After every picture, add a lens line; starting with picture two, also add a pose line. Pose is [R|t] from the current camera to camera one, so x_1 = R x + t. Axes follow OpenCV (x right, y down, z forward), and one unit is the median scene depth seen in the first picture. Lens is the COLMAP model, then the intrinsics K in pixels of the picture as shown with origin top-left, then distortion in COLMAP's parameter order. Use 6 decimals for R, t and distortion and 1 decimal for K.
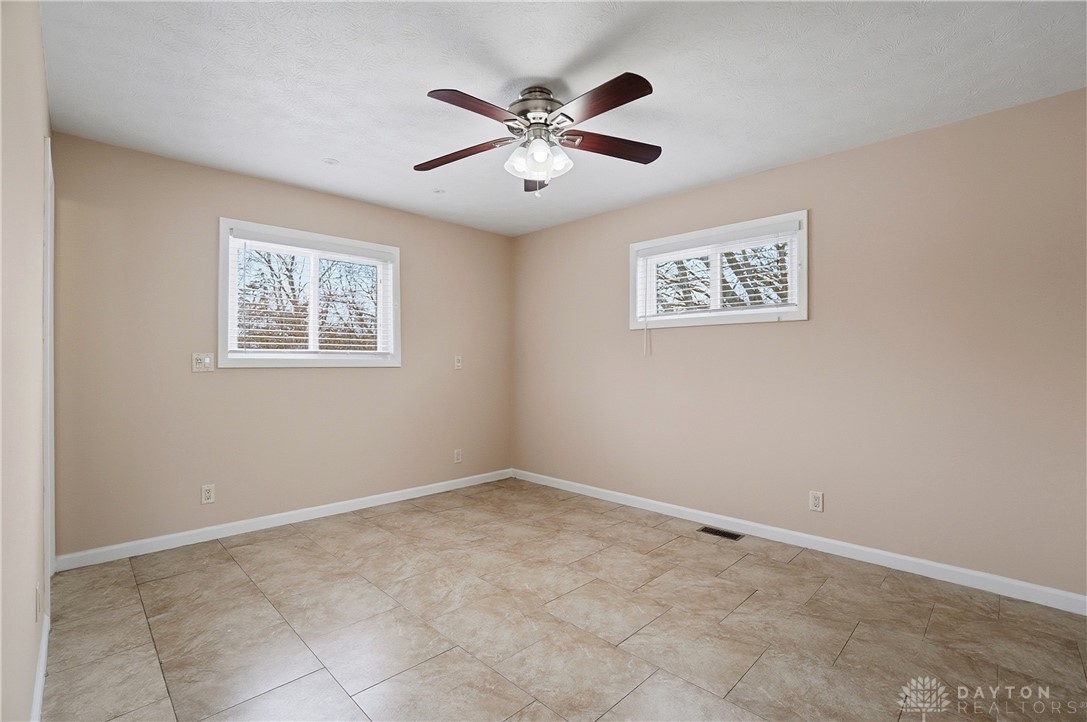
lens RADIAL K [[489.0, 0, 535.4], [0, 489.0, 356.4], [0, 0, 1]] dist [-0.059293, 0.021178]
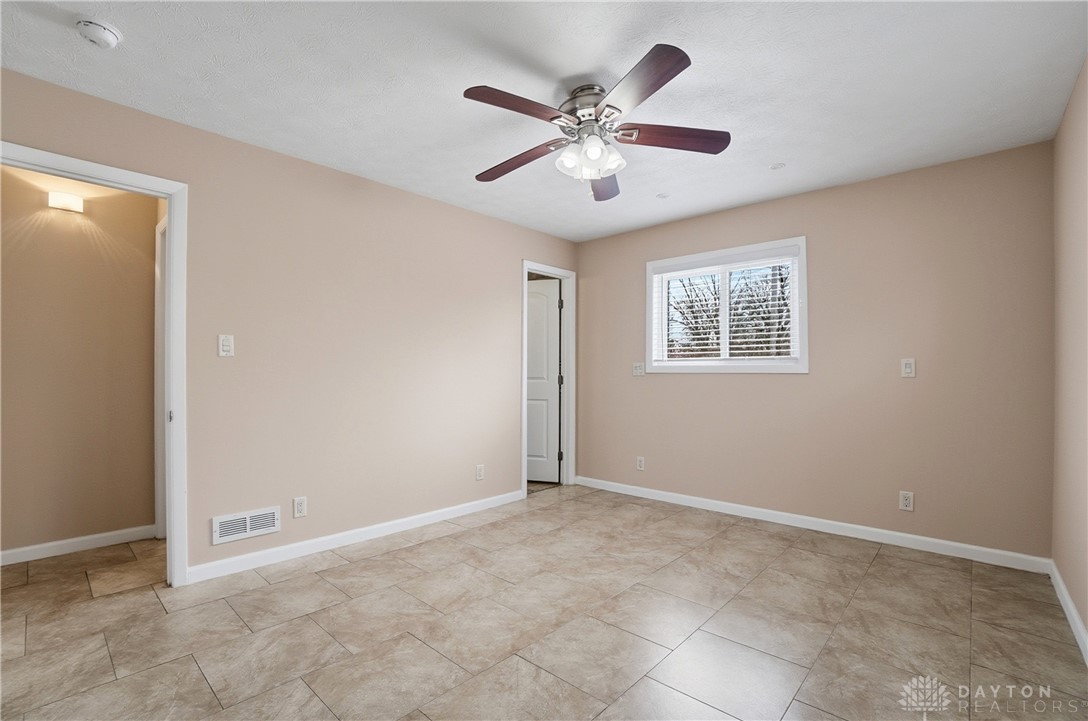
lens RADIAL K [[493.2, 0, 537.7], [0, 493.2, 361.1], [0, 0, 1]] dist [-0.060038, 0.022636]
pose [[0.045541, -0.023575, -0.998684, 0.796542], [0.010188, 0.999680, -0.023134, 0.021370], [0.998911, -0.009121, 0.045766, 0.685606]]
